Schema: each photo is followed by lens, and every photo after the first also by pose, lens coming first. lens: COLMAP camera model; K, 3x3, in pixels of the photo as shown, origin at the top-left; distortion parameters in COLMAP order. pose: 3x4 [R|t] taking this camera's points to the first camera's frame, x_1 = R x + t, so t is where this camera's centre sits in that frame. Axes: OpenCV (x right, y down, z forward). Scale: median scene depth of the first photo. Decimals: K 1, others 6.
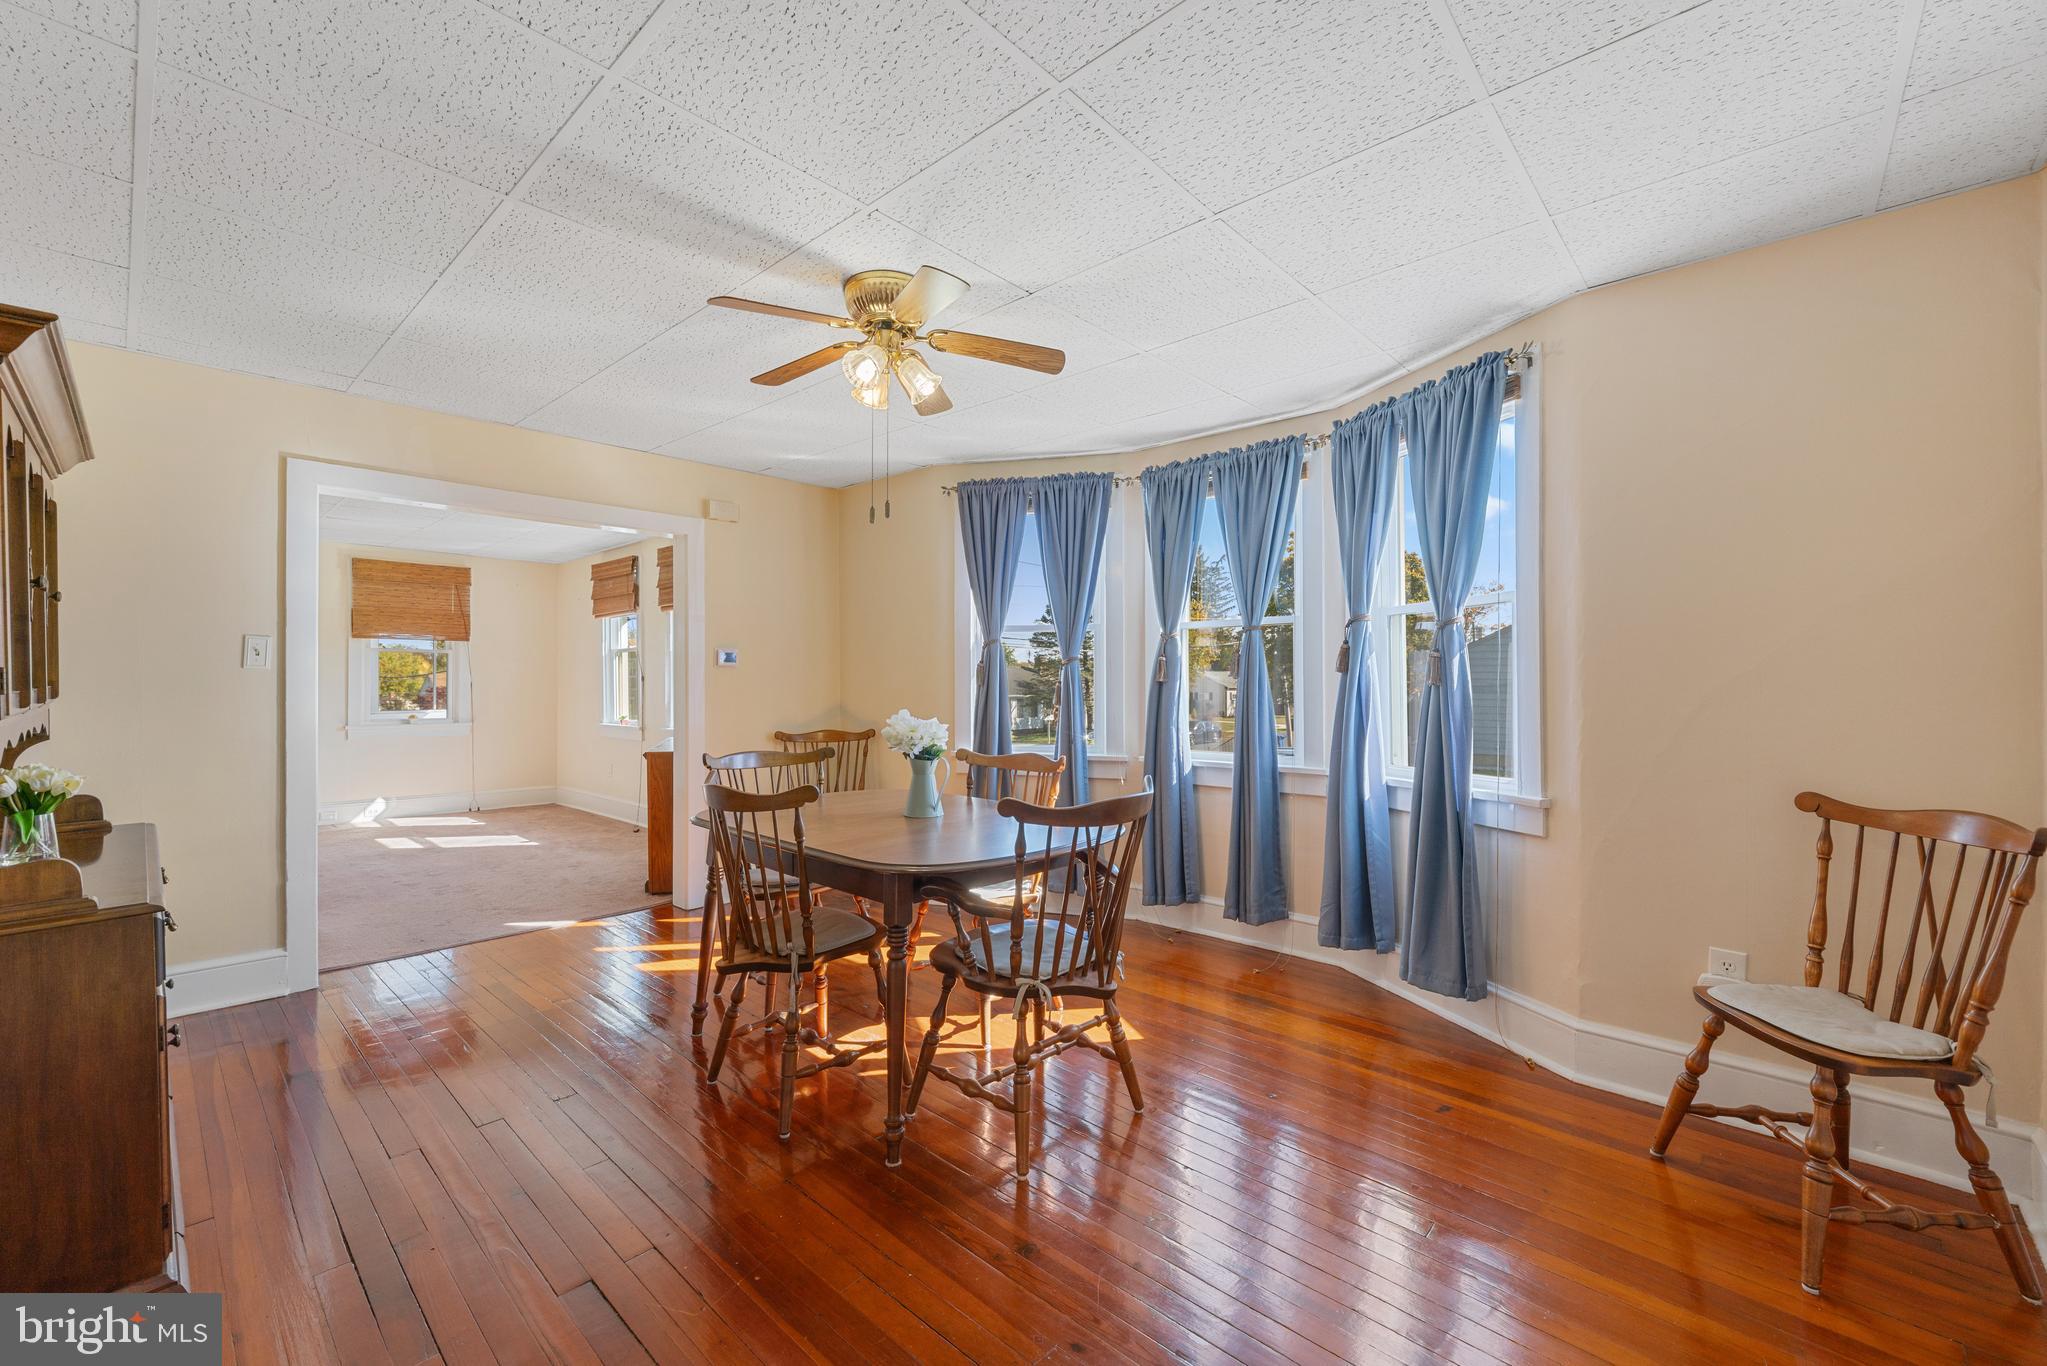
lens RADIAL K [[833.8, 0, 1002.9], [0, 833.8, 670.3], [0, 0, 1]] dist [0.000116, -0.001191]
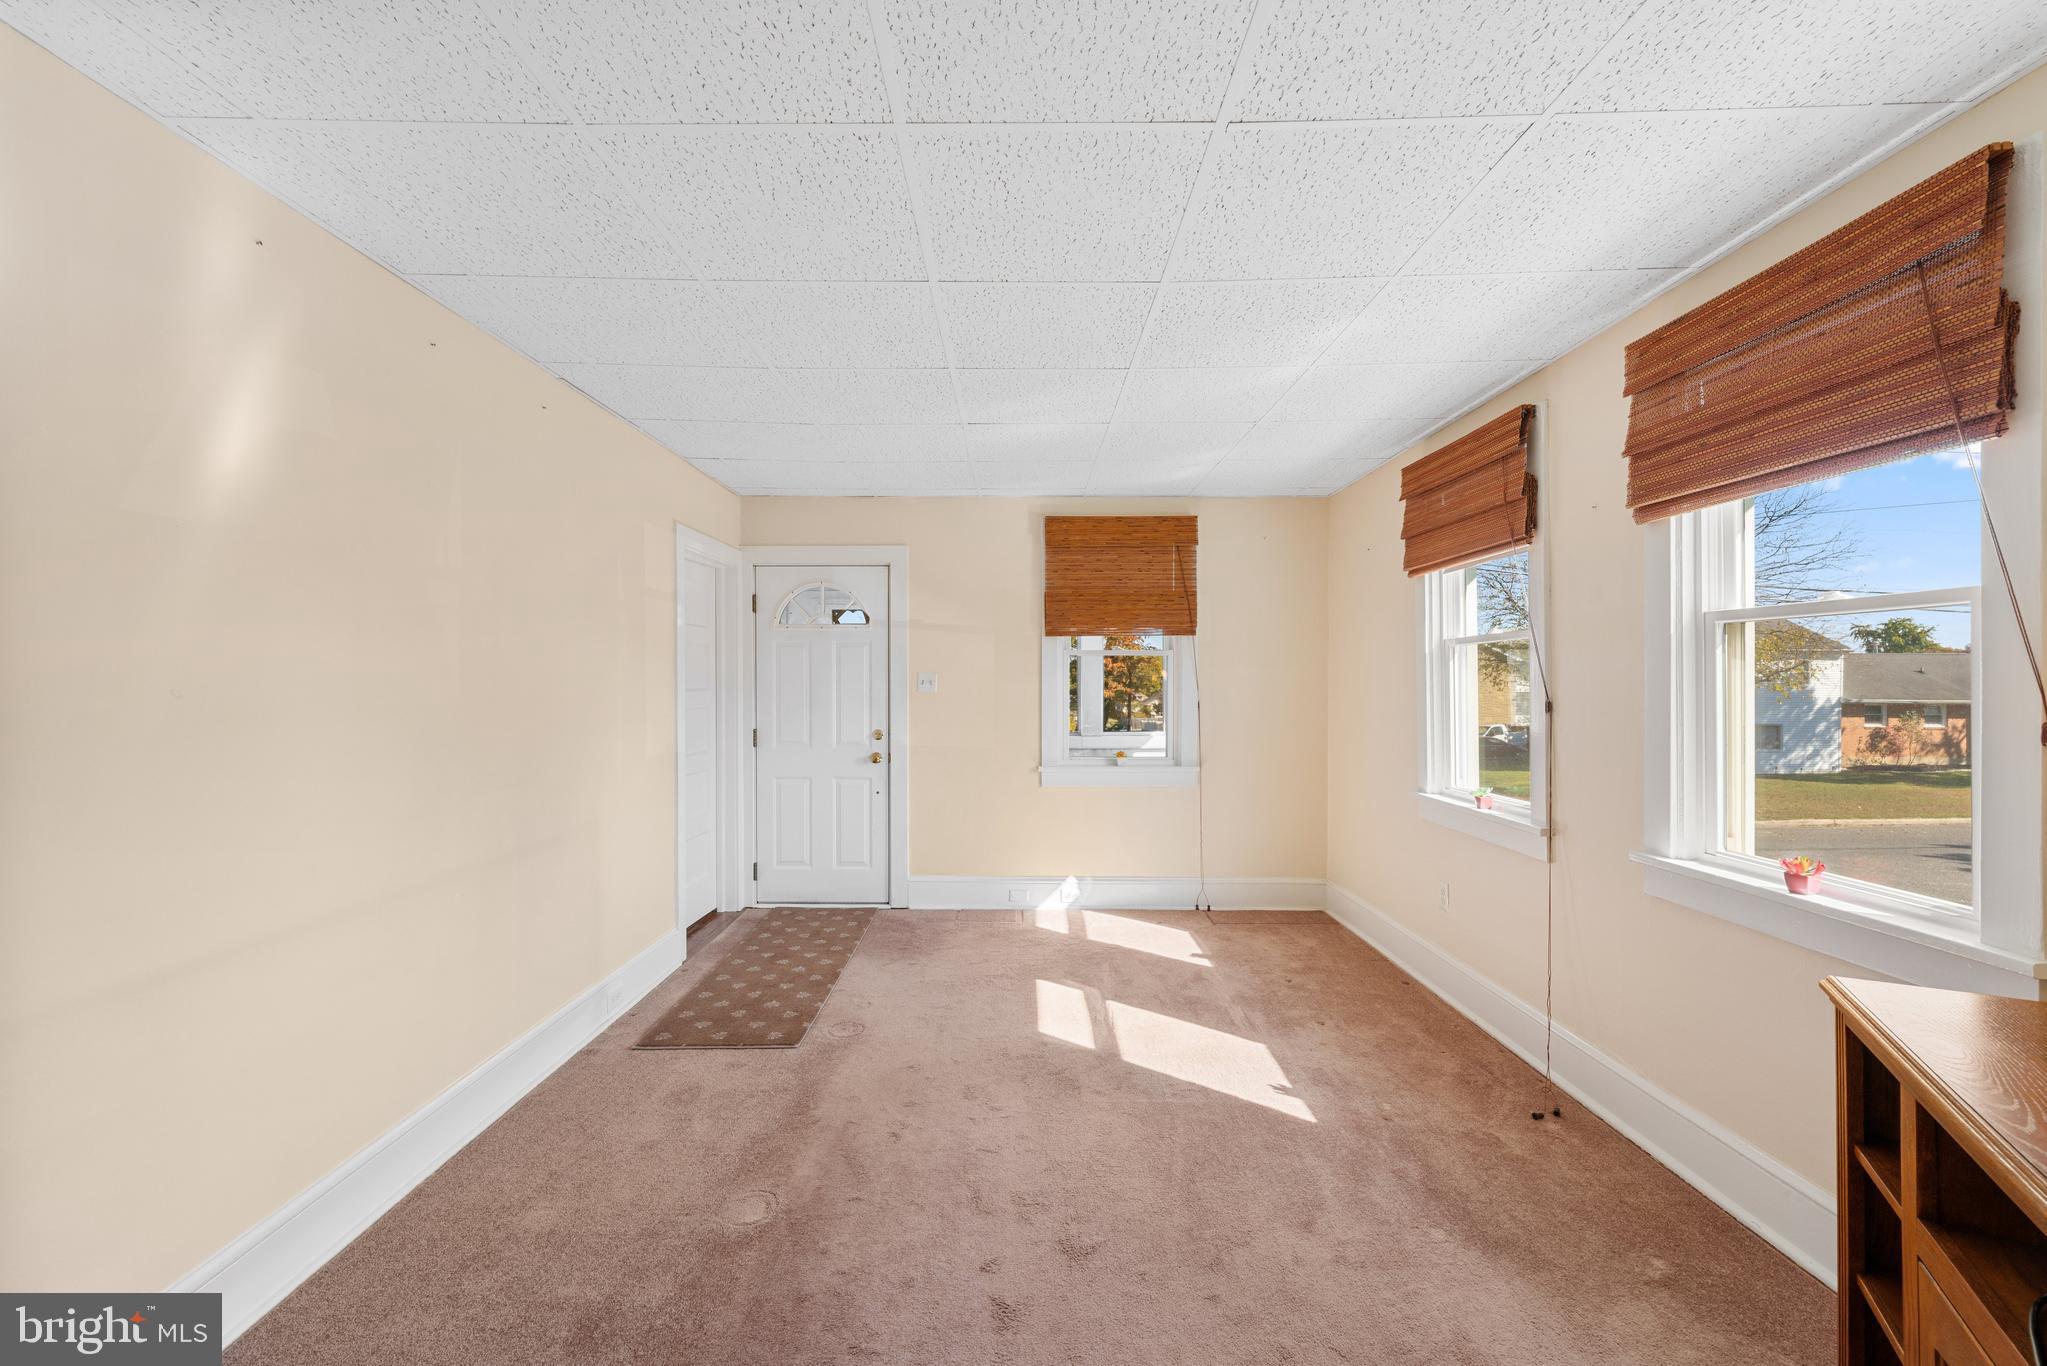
lens RADIAL K [[833.8, 0, 1009.2], [0, 833.8, 676.5], [0, 0, 1]] dist [0.000116, -0.001191]
pose [[0.680895, -0.000874, -0.732380, -0.296520], [-0.000136, 0.999999, -0.001319, -0.003700], [0.732381, 0.000998, 0.680895, 0.503972]]
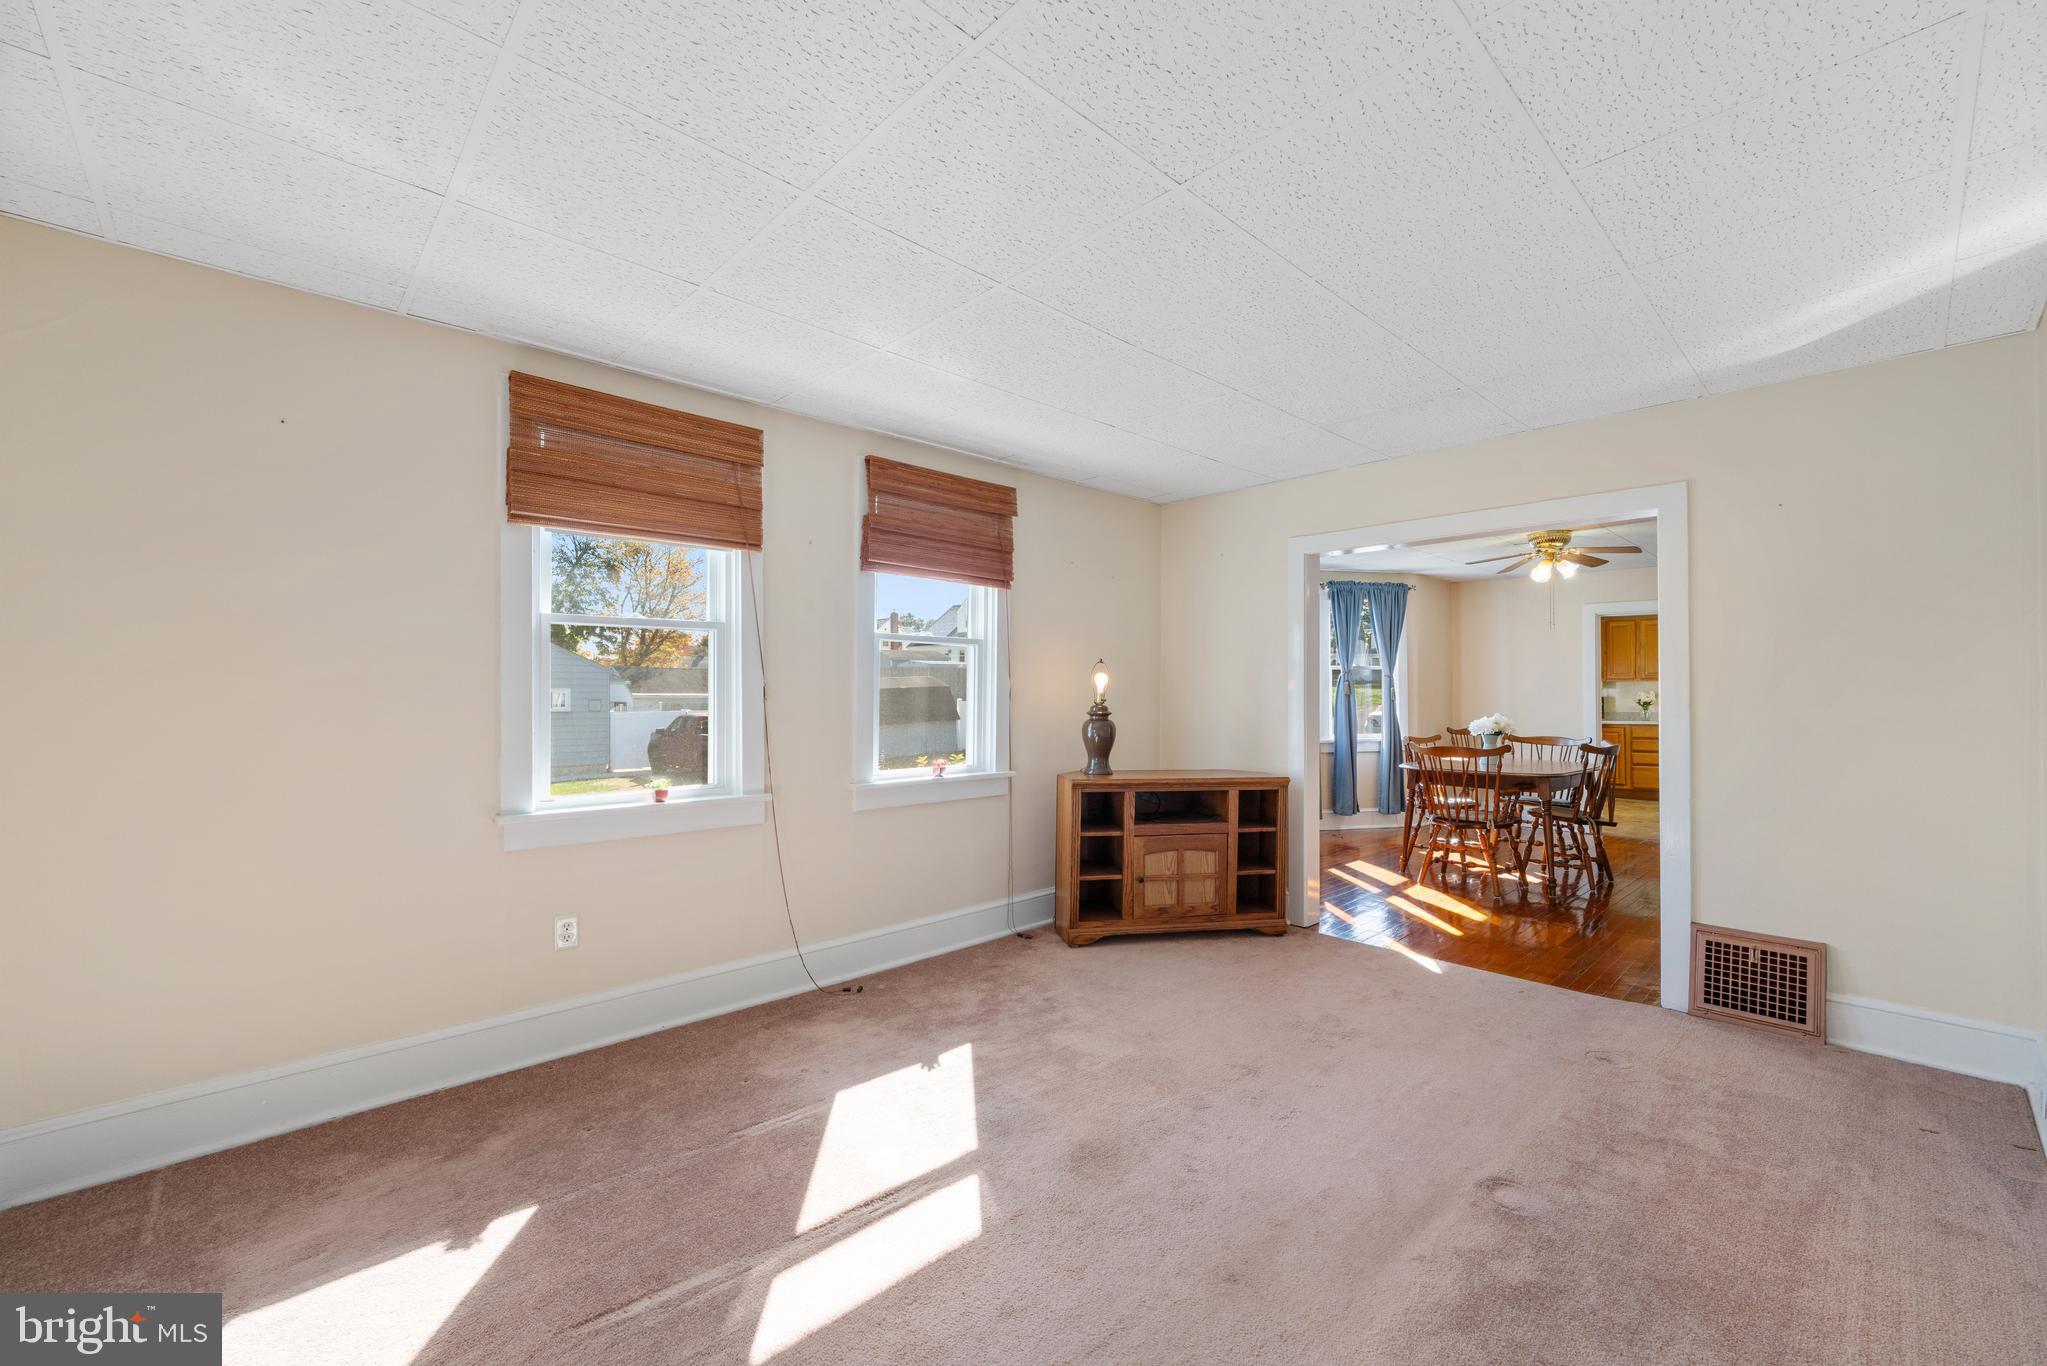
lens RADIAL K [[833.8, 0, 1024.1], [0, 833.8, 686.7], [0, 0, 1]] dist [0.000116, -0.001191]
pose [[0.043855, 0.012764, 0.998956, -0.534474], [0.000064, 0.999918, -0.012779, 0.003214], [-0.999038, 0.000624, 0.043851, 0.622383]]
